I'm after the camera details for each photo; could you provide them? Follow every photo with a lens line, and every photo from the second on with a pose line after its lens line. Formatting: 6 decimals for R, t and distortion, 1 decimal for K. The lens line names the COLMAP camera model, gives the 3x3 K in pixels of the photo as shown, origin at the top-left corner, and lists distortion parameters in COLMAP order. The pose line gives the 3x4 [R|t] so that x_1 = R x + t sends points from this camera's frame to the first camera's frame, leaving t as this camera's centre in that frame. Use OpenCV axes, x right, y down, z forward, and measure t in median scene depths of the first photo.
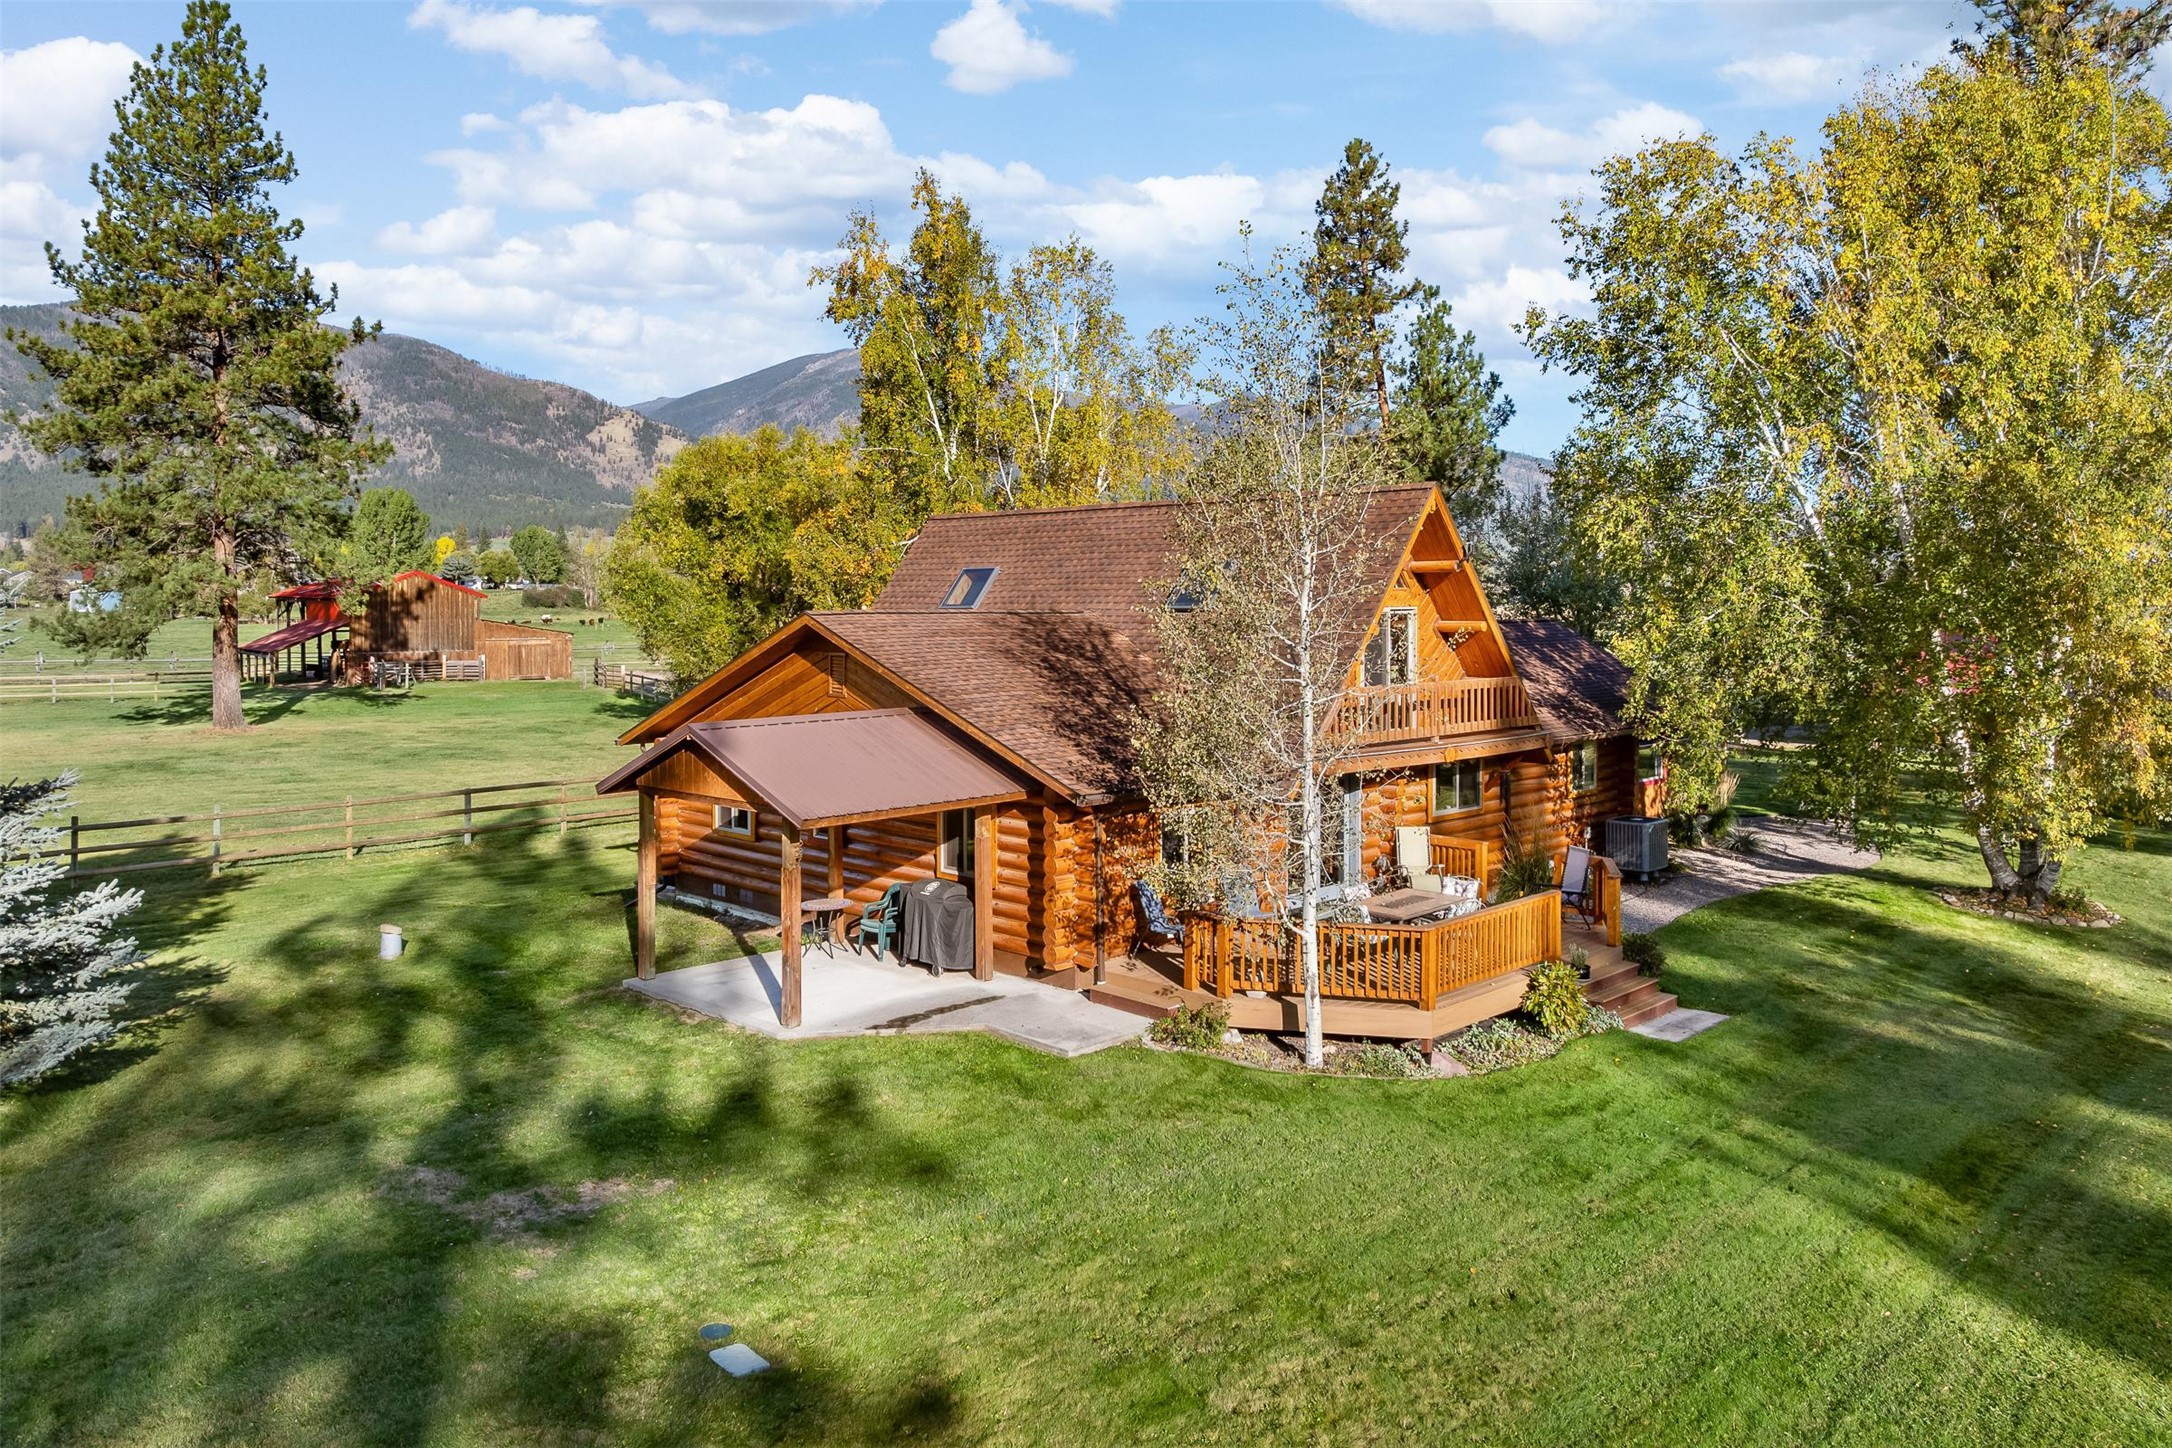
lens RADIAL K [[1538.2, 0, 1045.9], [0, 1538.2, 607.5], [0, 0, 1]] dist [-0.026571, 0.000202]
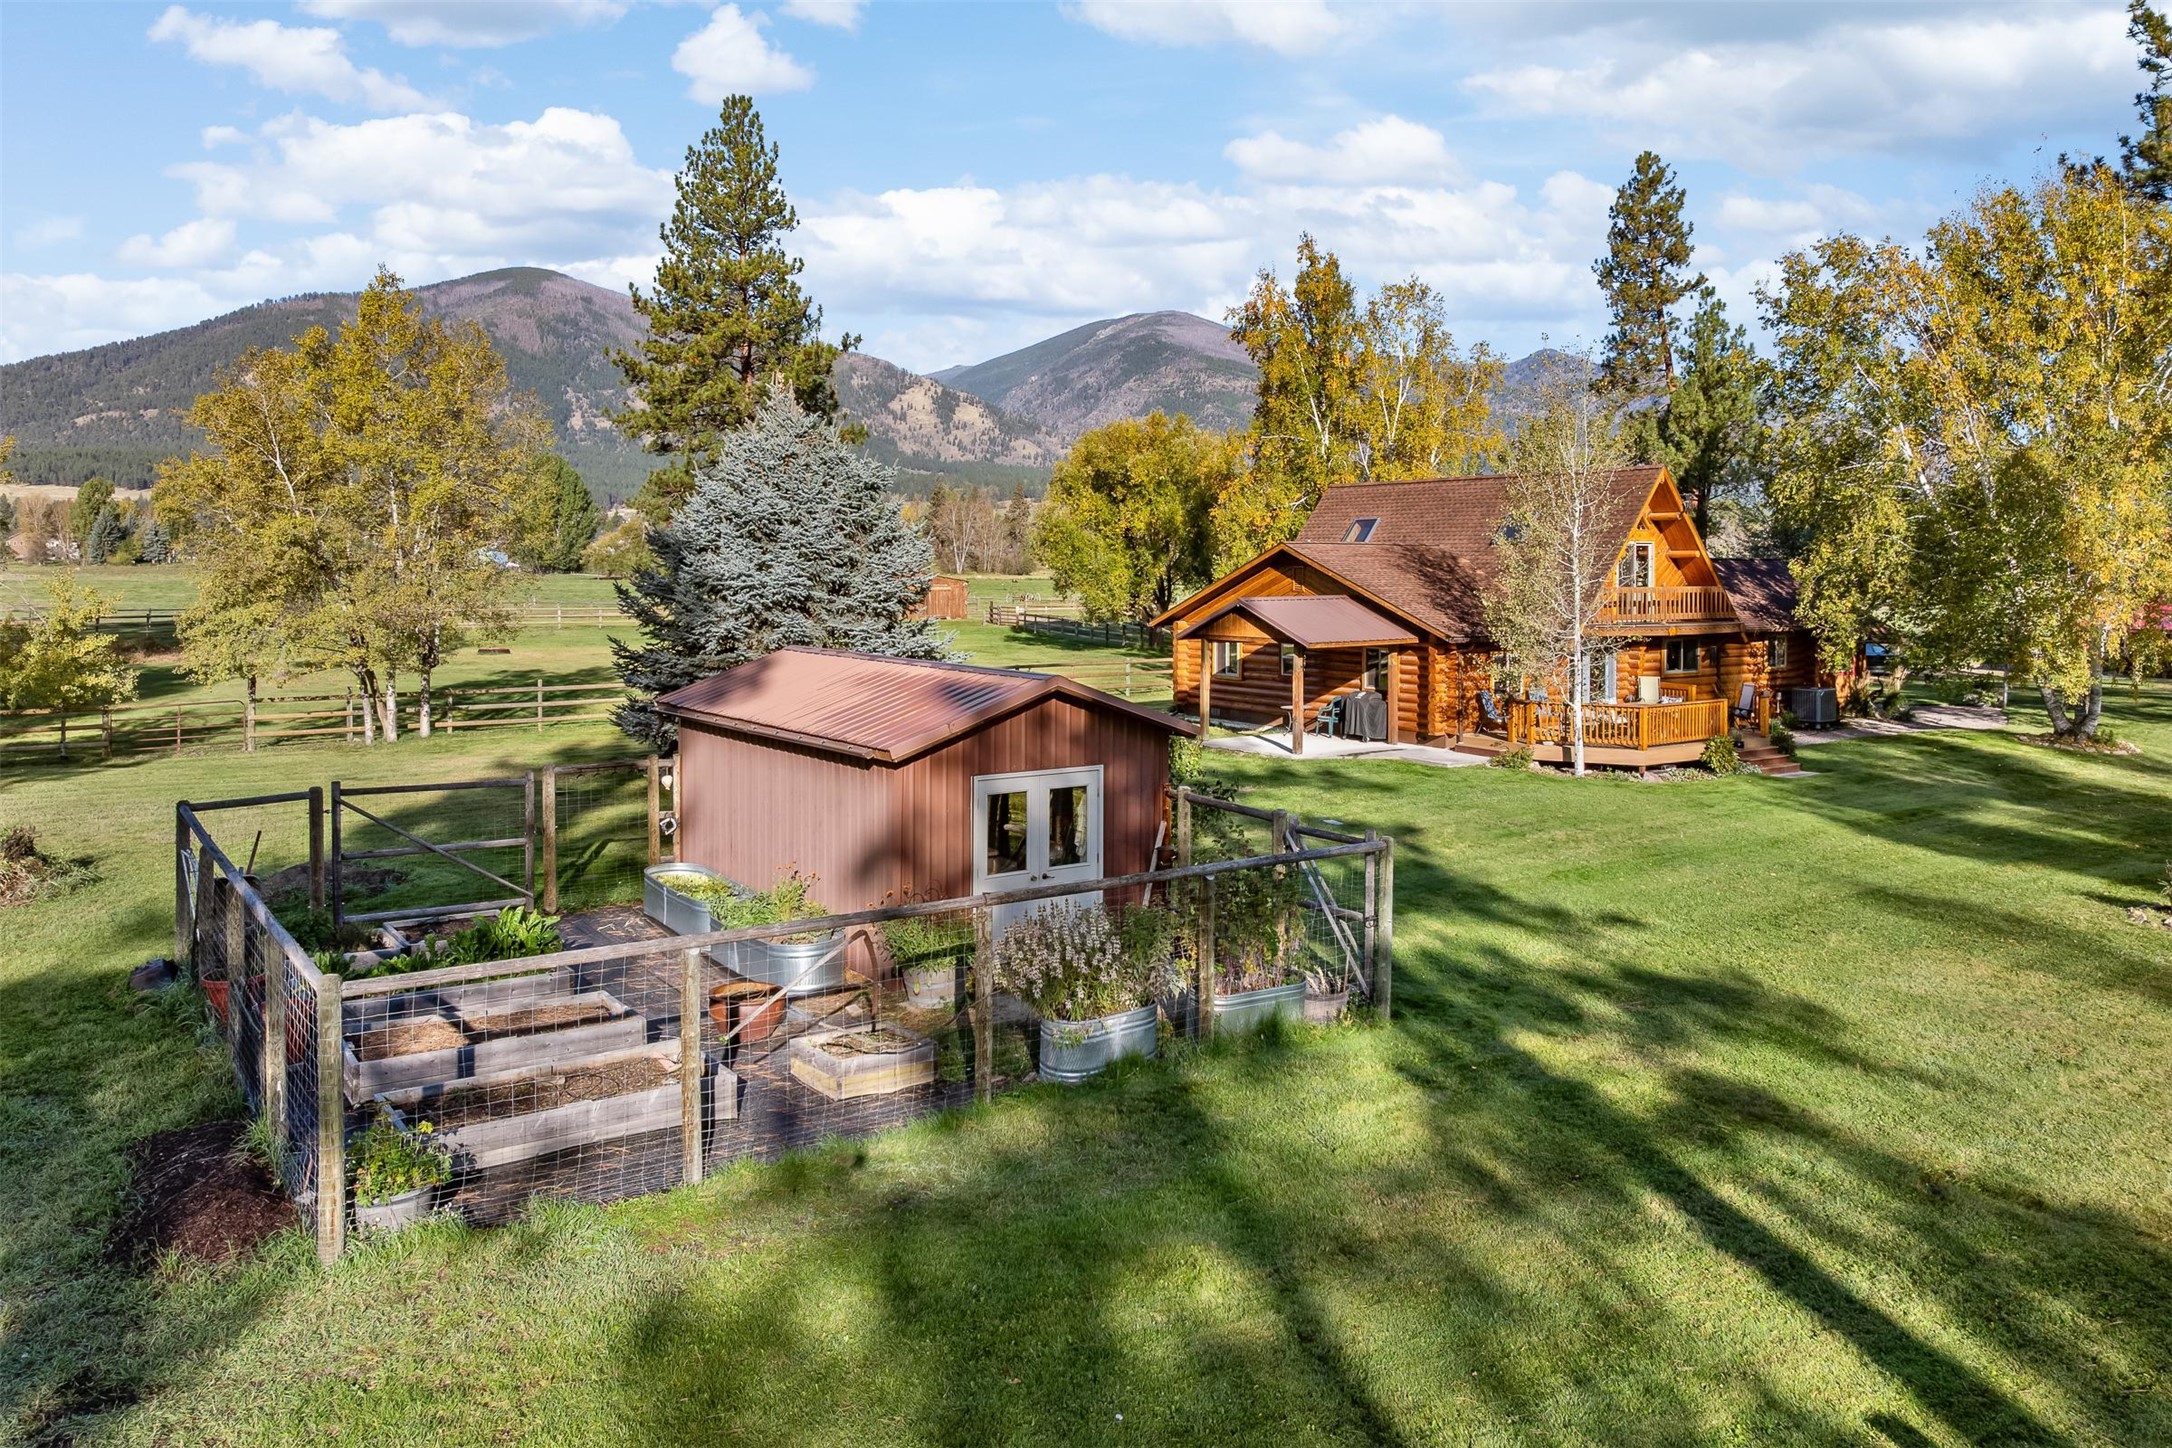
lens RADIAL K [[1575.6, 0, 1080.5], [0, 1575.6, 576.9], [0, 0, 1]] dist [-0.034445, 0.000280]
pose [[0.987423, 0.005627, -0.158002, -0.051479], [-0.005329, 0.999983, 0.002307, 0.020428], [0.158012, -0.001436, 0.987436, -0.404655]]
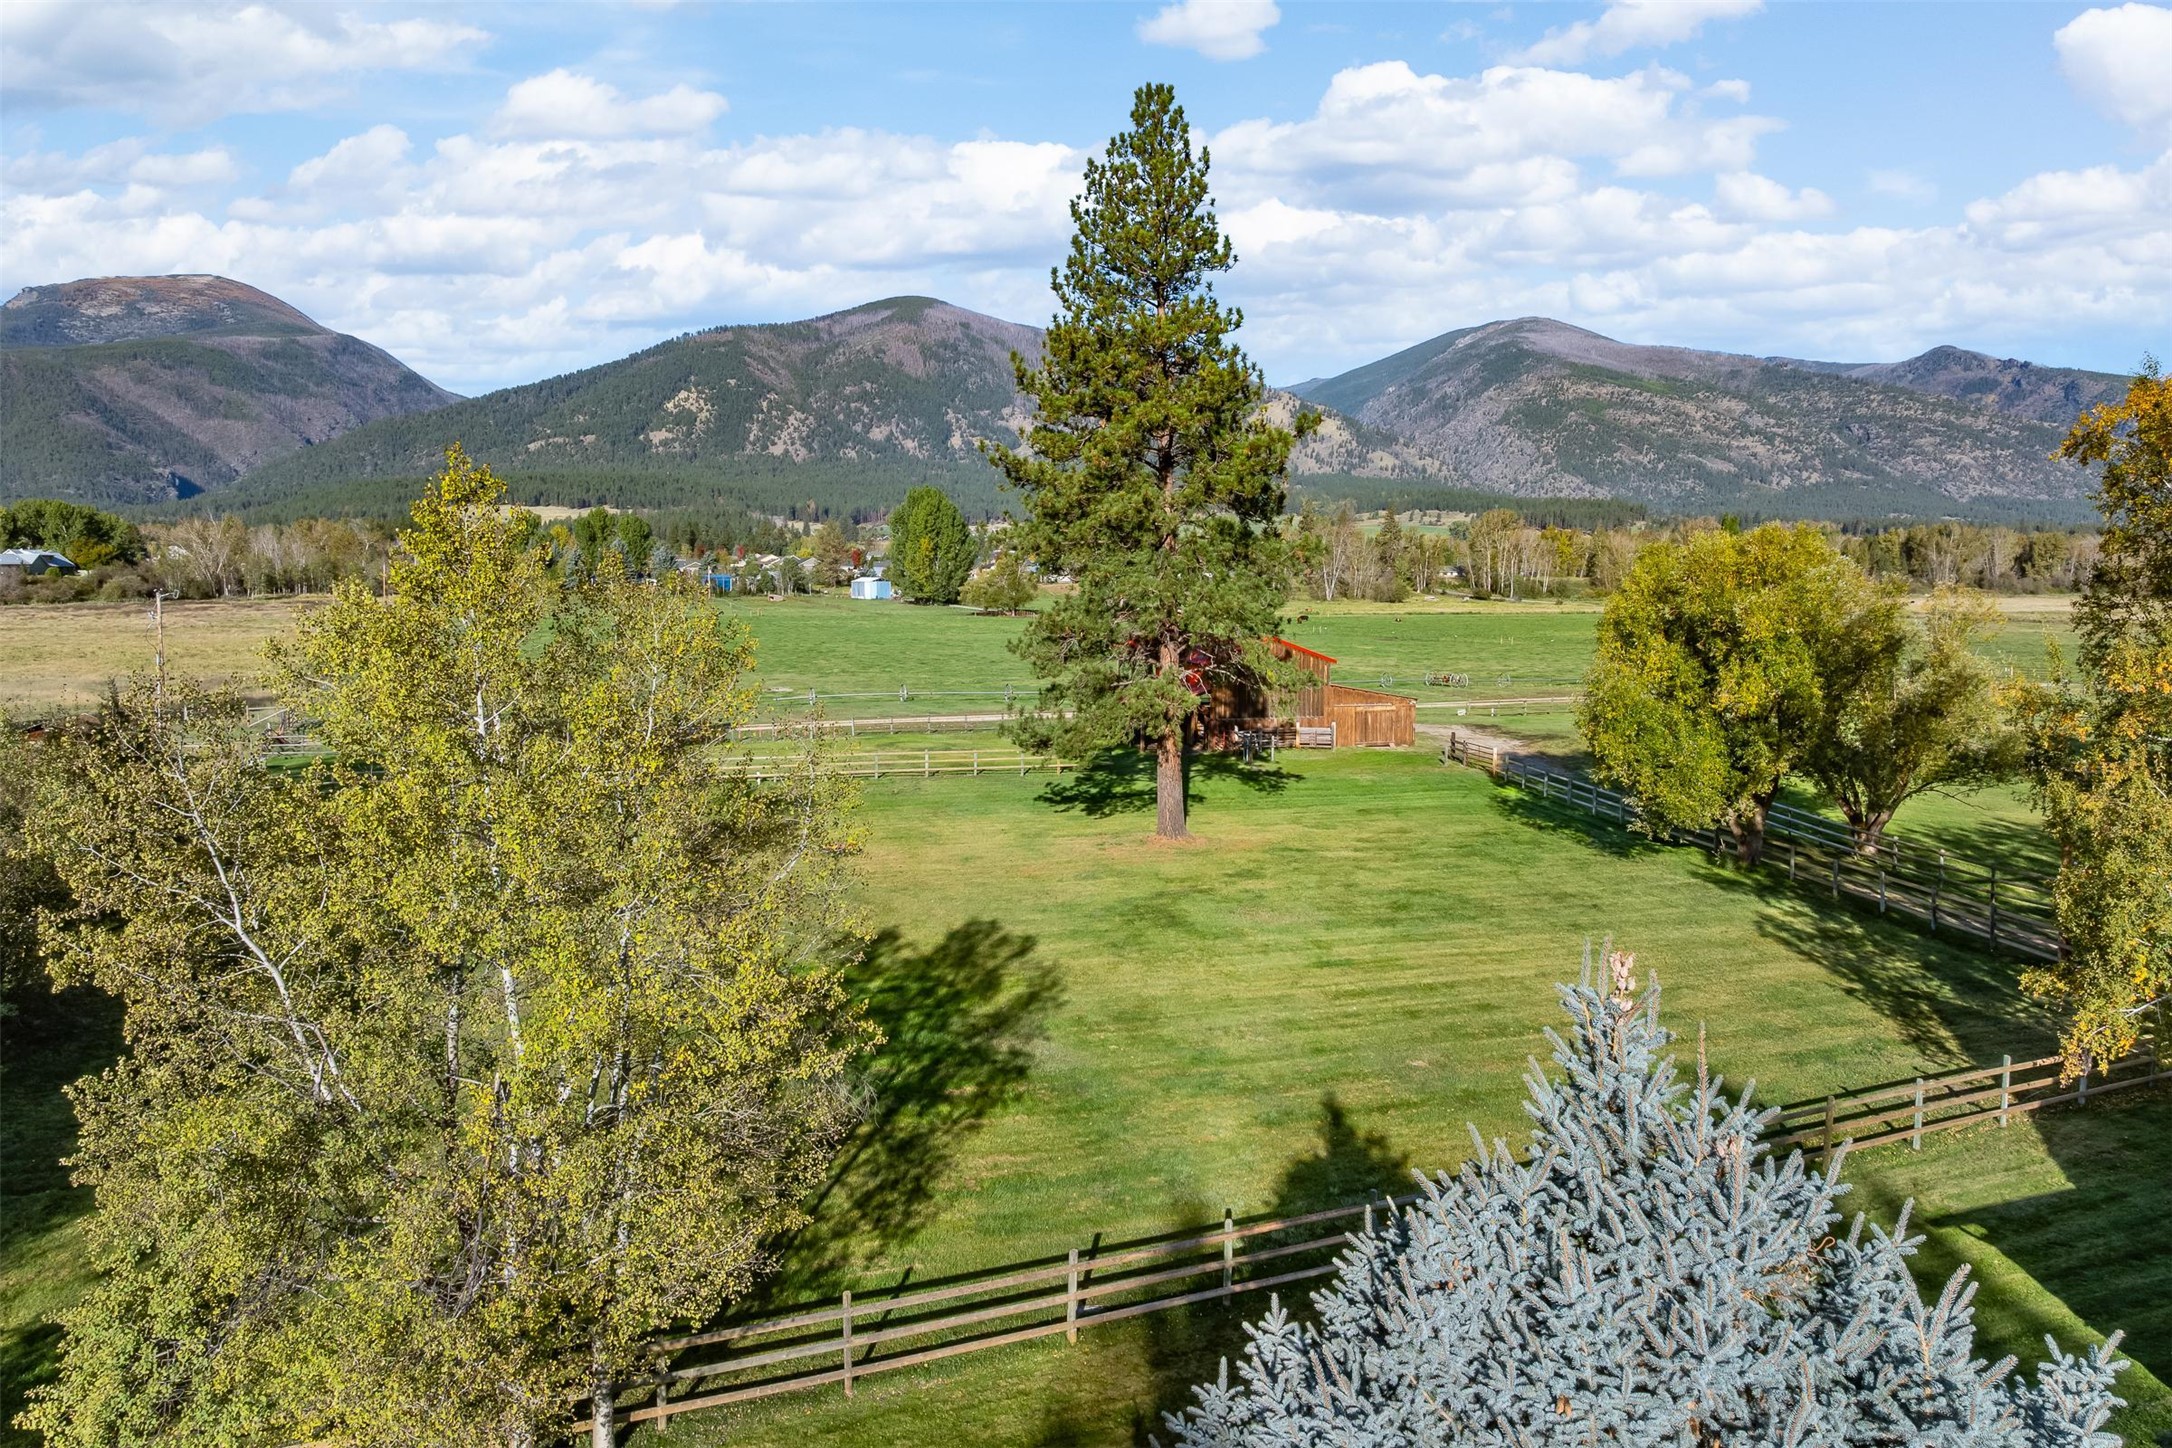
lens RADIAL K [[1465.4, 0, 1090.2], [0, 1465.4, 657.3], [0, 0, 1]] dist [-0.006221, -0.000661]
pose [[0.928876, 0.030539, -0.369131, -0.317407], [-0.008321, 0.998064, 0.061633, -0.127215], [0.370298, -0.054177, 0.927332, 0.144716]]
